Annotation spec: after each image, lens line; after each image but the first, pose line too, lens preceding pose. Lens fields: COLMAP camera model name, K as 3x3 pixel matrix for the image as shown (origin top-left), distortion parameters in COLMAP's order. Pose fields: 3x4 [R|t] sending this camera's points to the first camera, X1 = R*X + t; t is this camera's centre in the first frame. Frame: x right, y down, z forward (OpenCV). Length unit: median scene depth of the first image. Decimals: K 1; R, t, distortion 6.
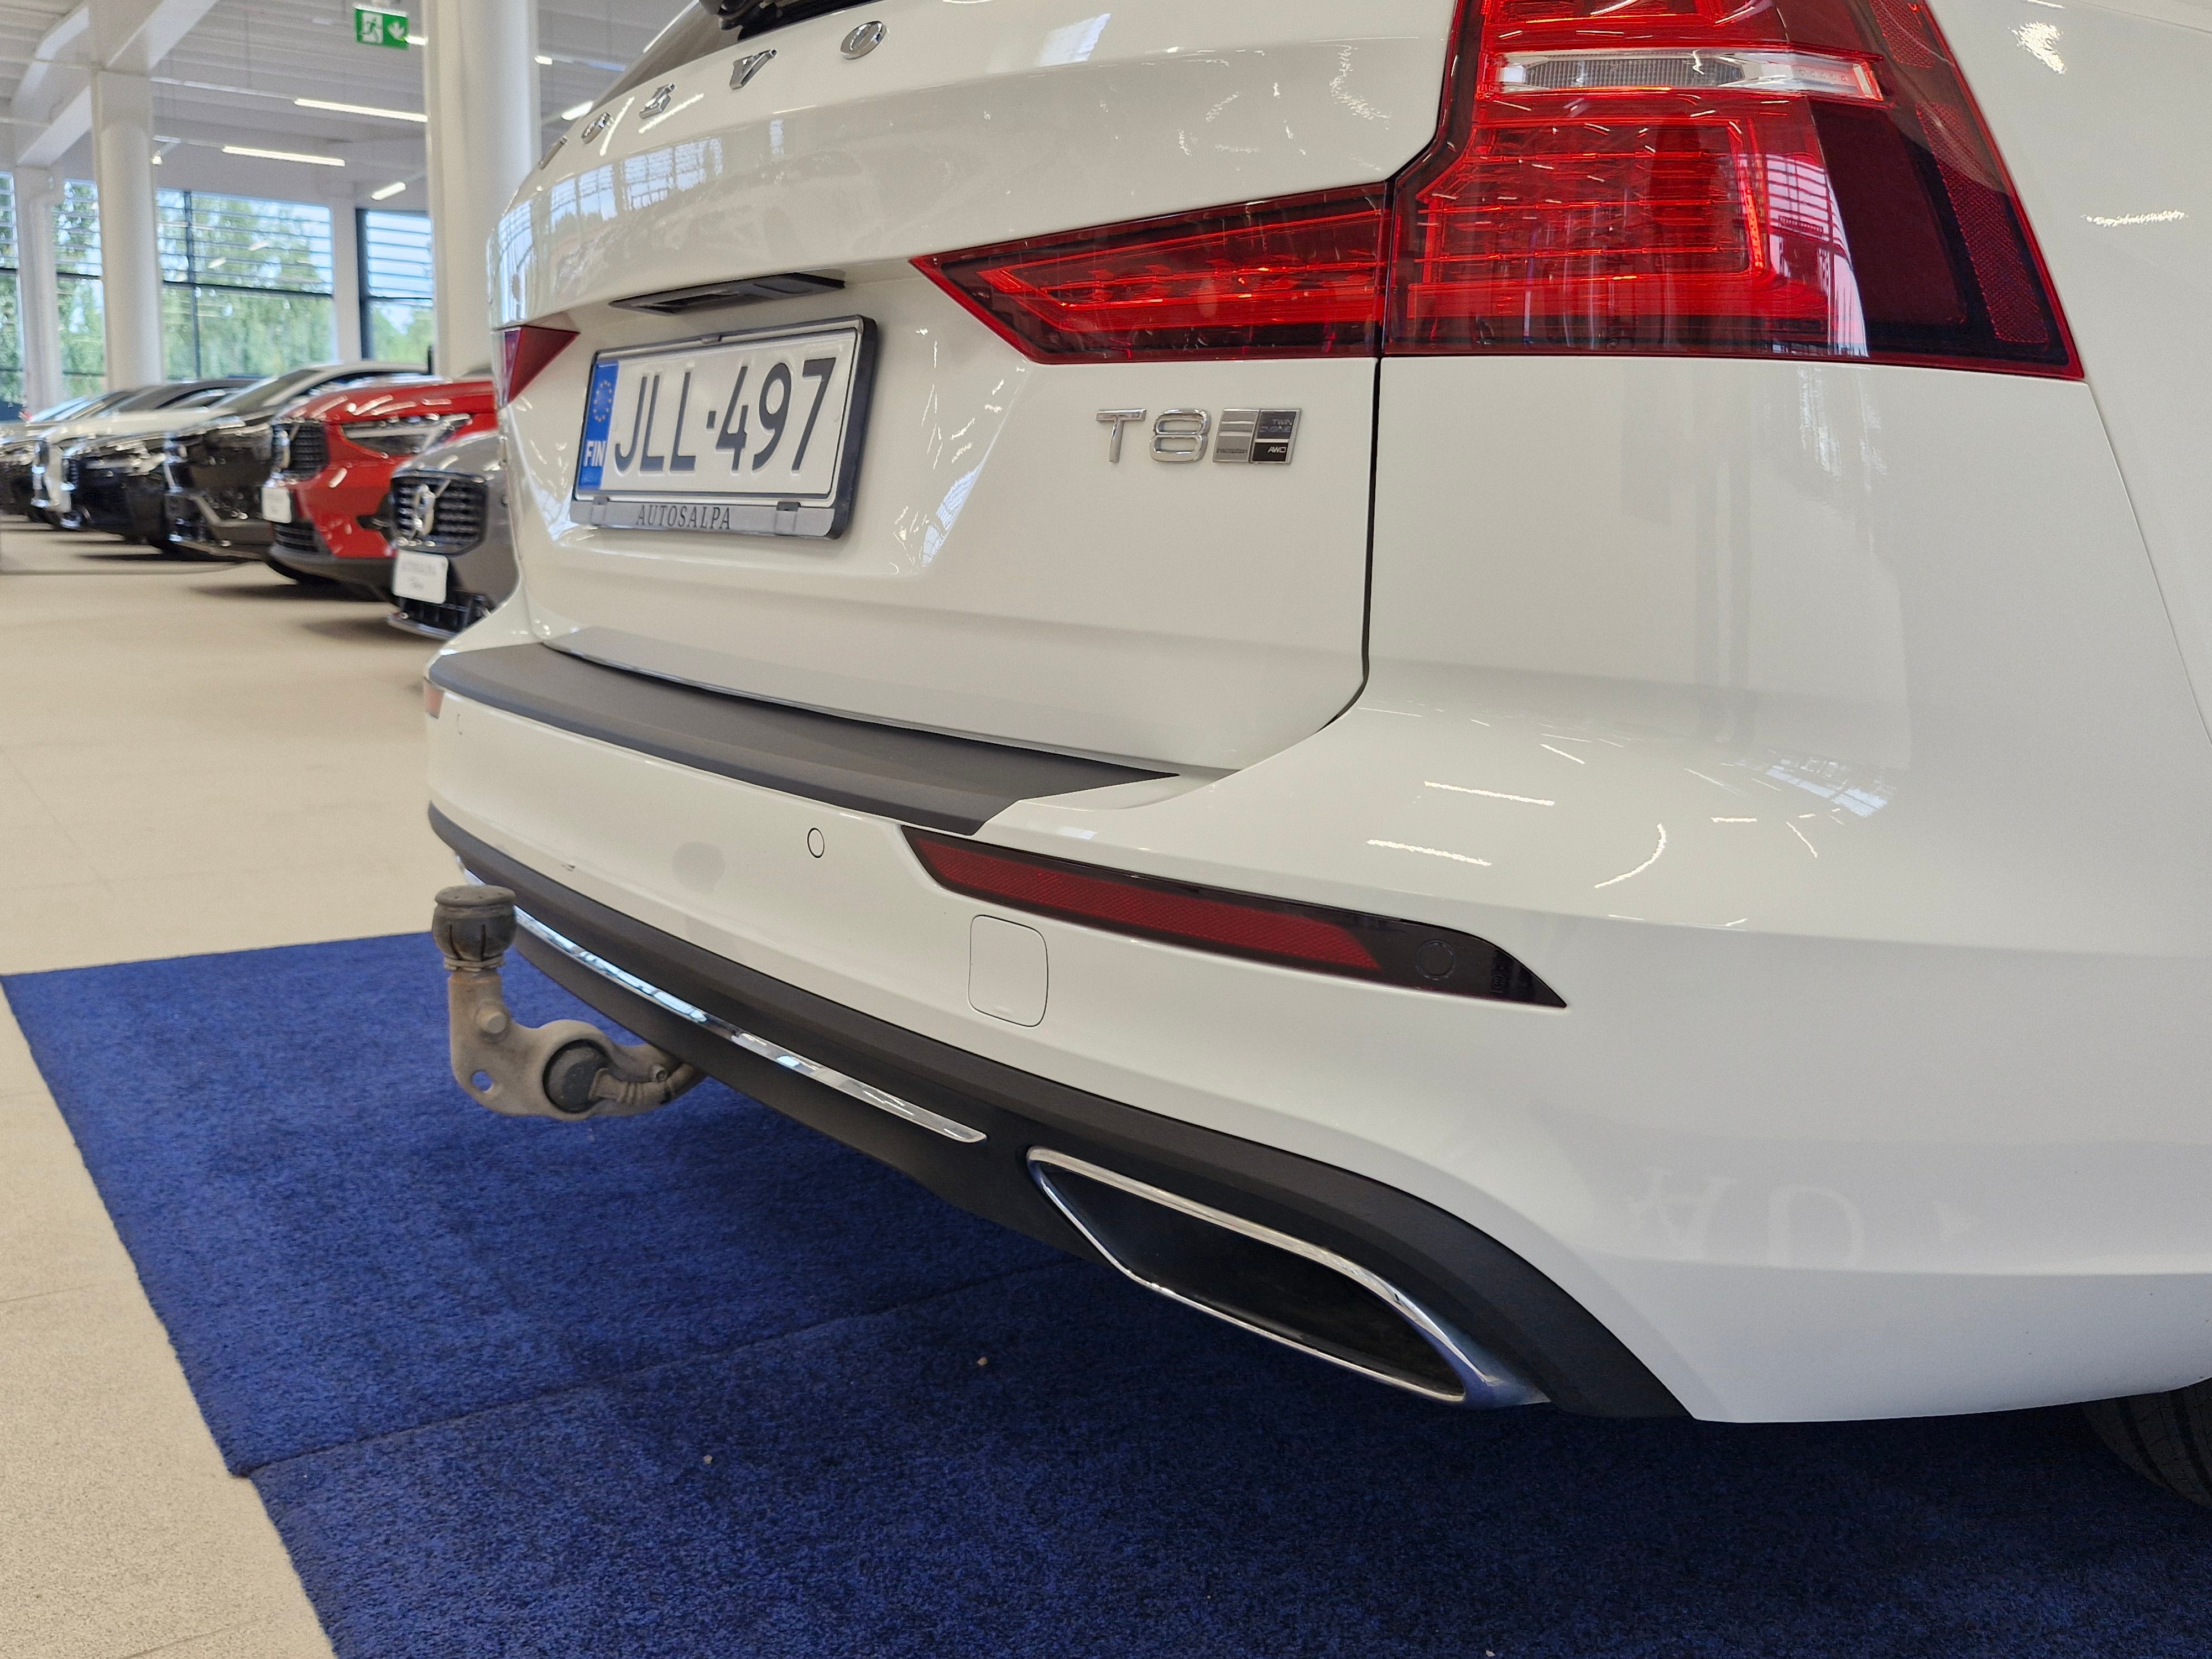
lens RADIAL K [[1628.8, 0, 1090.9], [0, 1628.8, 840.3], [0, 0, 1]] dist [0.071583, -0.114438]
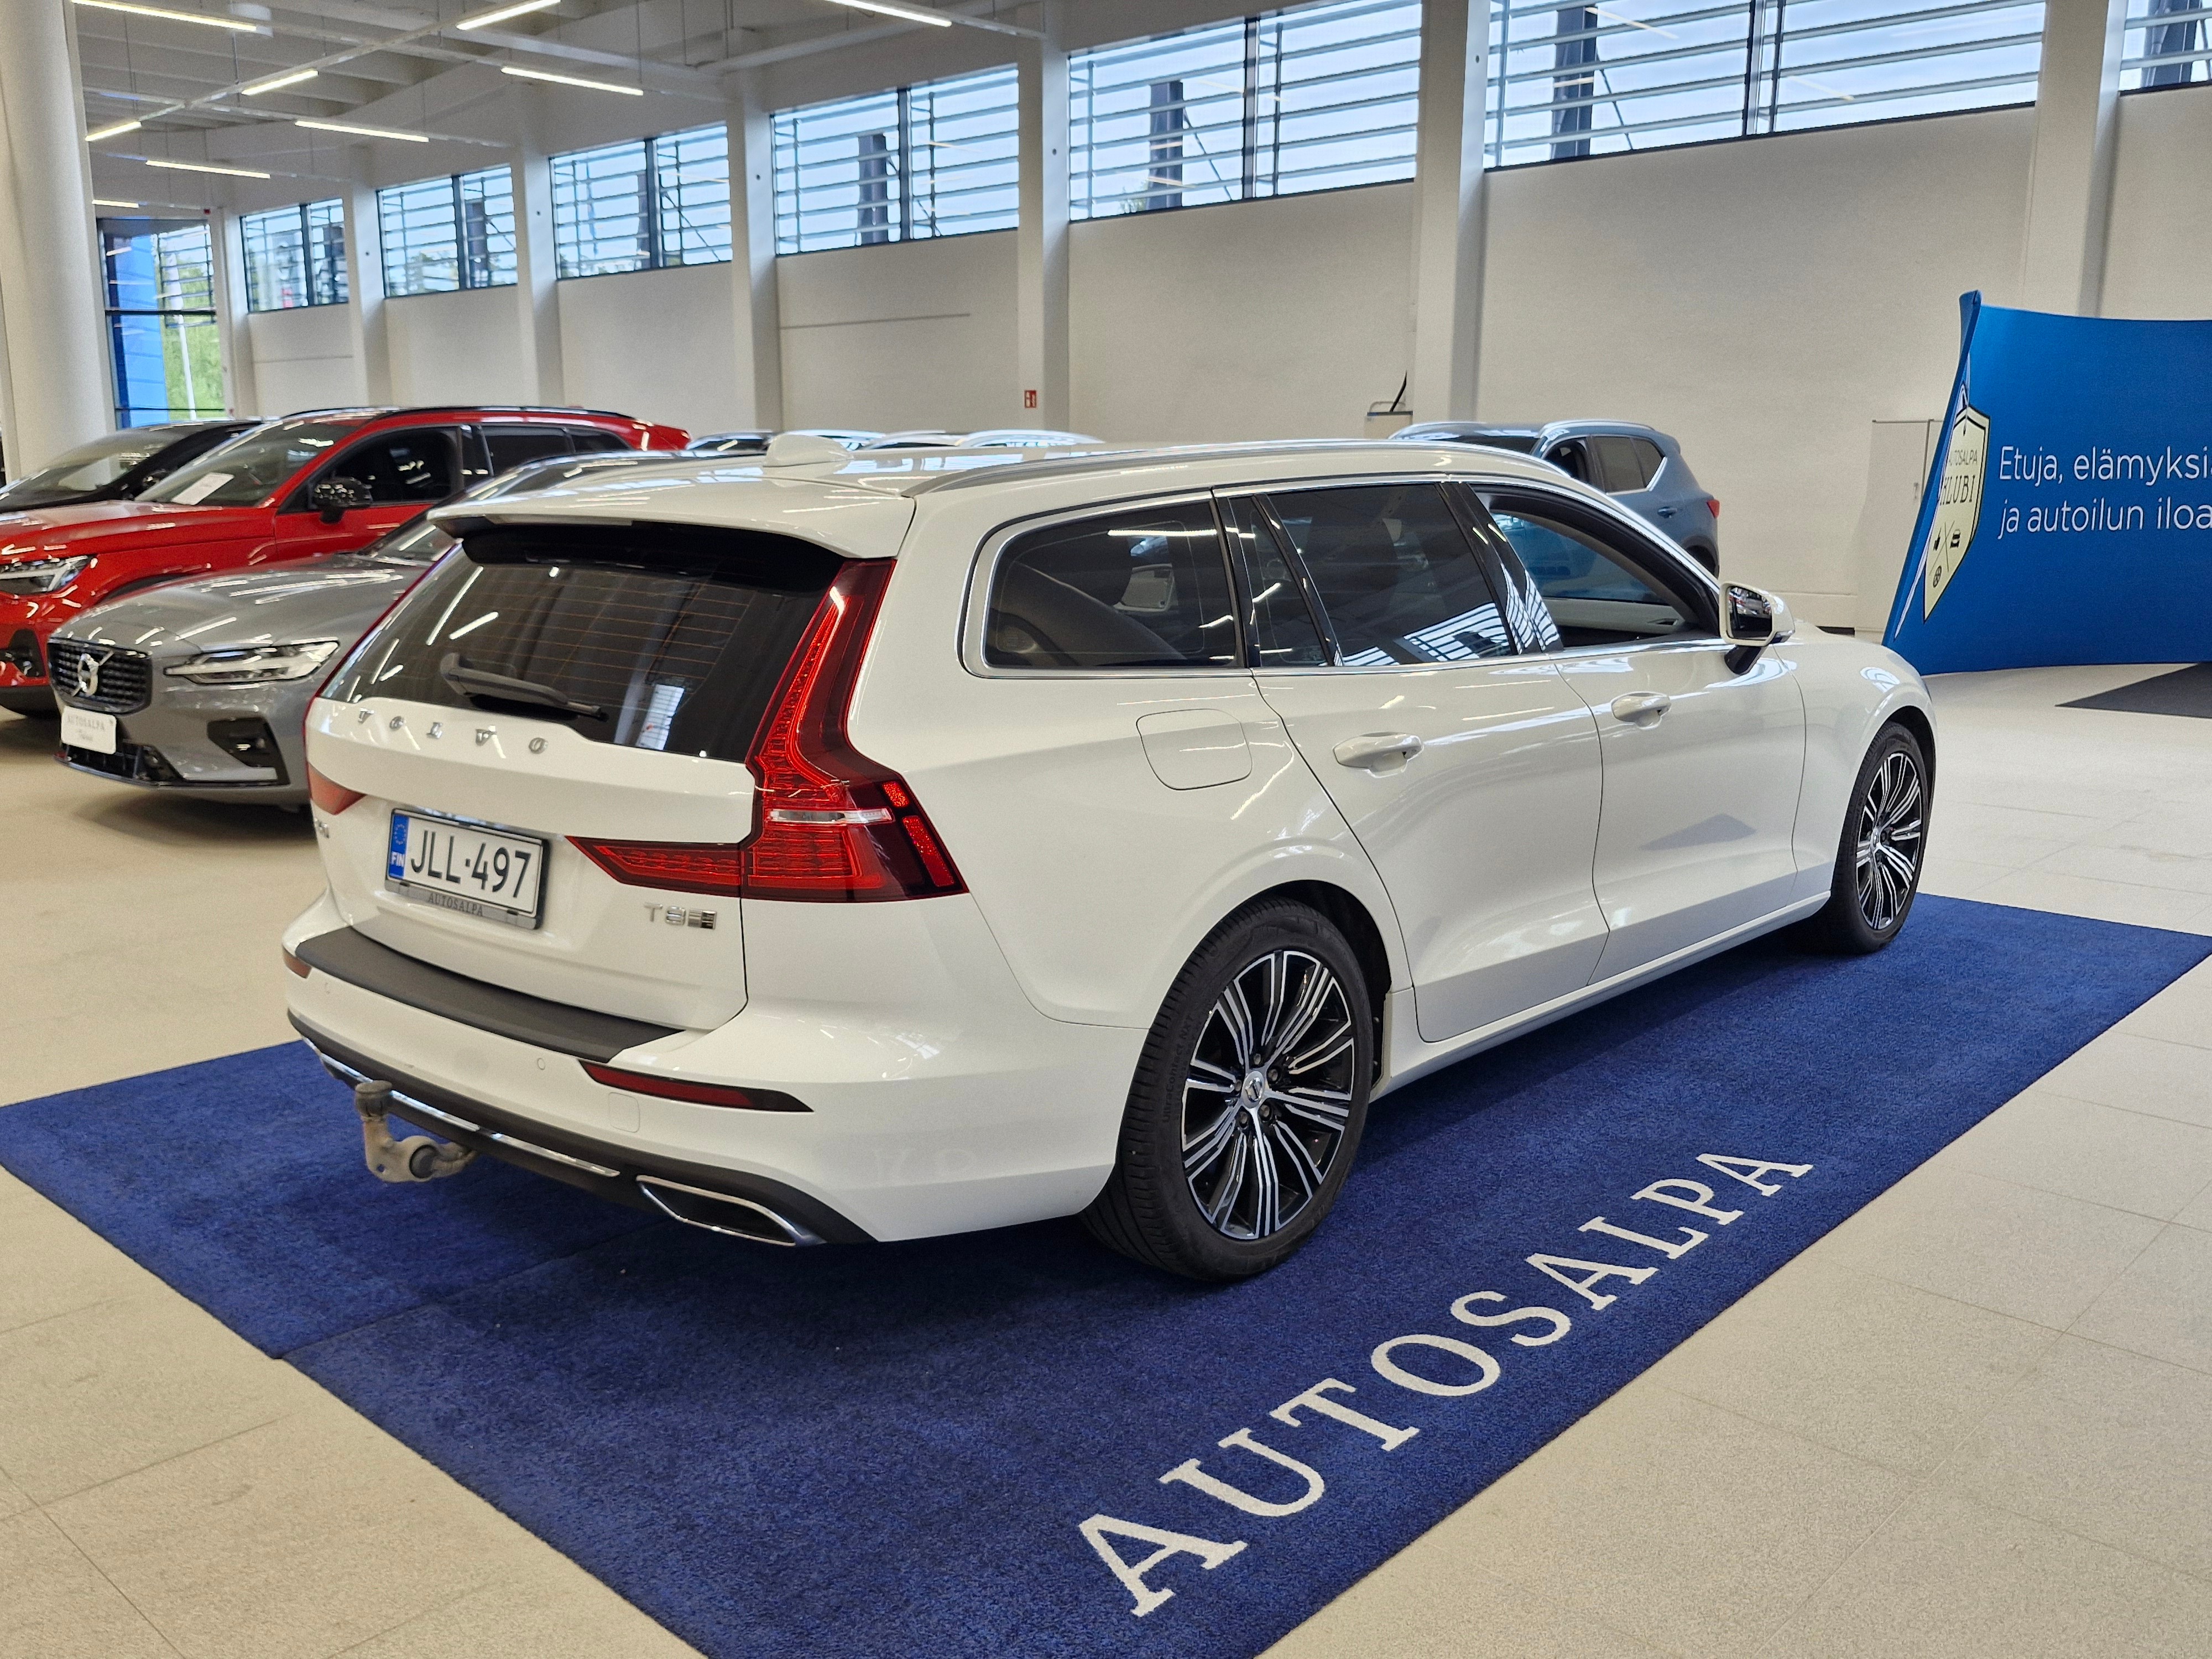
lens RADIAL K [[1847.7, 0, 1113.1], [0, 1847.7, 822.5], [0, 0, 1]] dist [0.099077, -0.185119]
pose [[0.975139, -0.068340, 0.210792, 0.094676], [0.059767, 0.997115, 0.046785, -0.382974], [-0.213381, -0.033024, 0.976411, -1.680486]]
